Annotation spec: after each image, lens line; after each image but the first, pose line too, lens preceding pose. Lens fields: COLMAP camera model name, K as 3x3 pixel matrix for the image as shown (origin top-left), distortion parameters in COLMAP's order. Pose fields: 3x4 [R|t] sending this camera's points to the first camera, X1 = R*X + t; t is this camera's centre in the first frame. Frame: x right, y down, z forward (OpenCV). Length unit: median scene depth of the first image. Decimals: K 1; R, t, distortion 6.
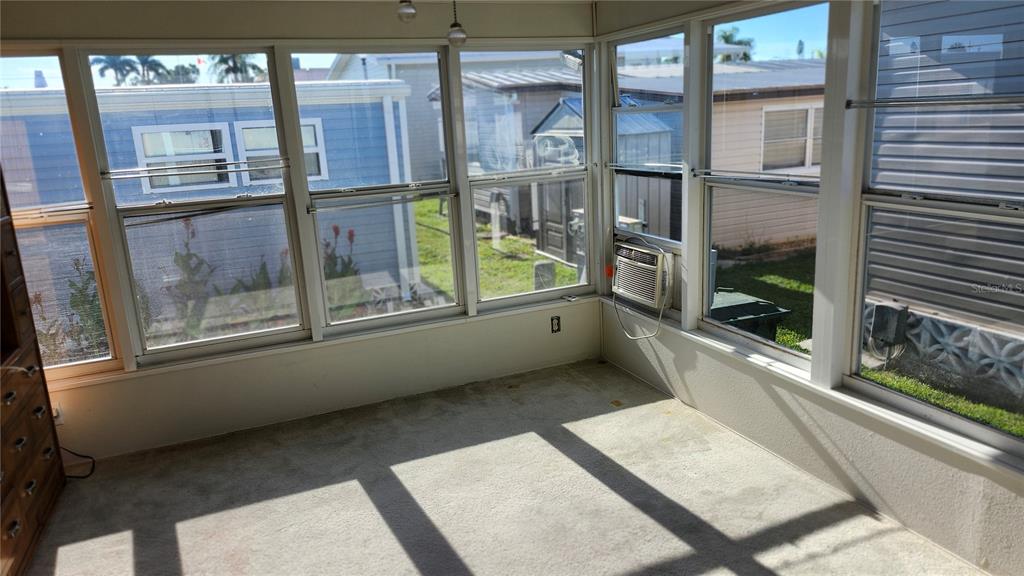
lens RADIAL K [[704.1, 0, 511.6], [0, 704.1, 286.9], [0, 0, 1]] dist [0.047456, -0.049626]
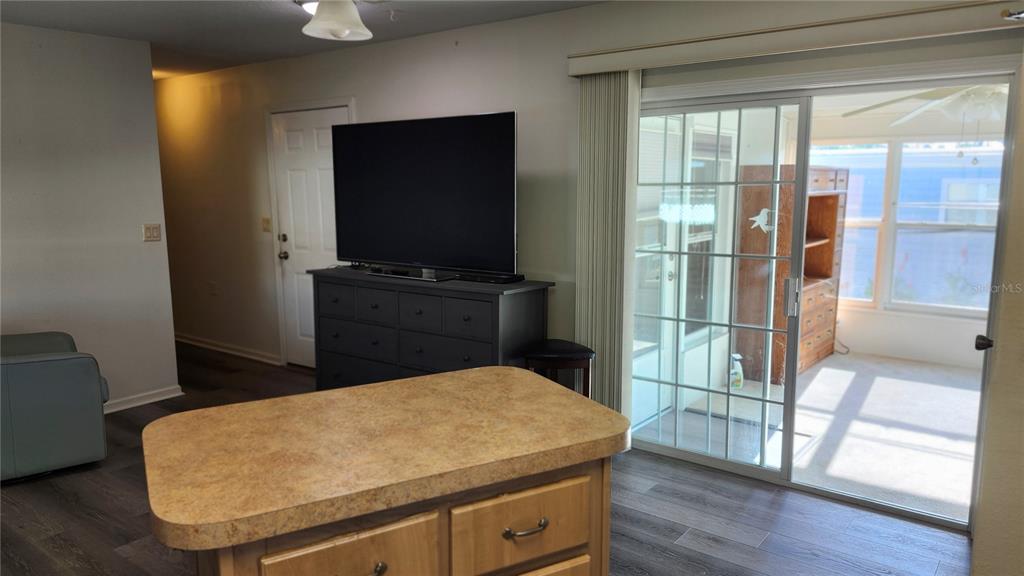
lens RADIAL K [[704.1, 0, 519.9], [0, 704.1, 287.2], [0, 0, 1]] dist [0.047456, -0.049626]
pose [[0.485201, 0.185576, -0.854483, 0.603233], [-0.235432, 0.968857, 0.076730, 0.144201], [0.842112, 0.163943, 0.513781, -0.779642]]
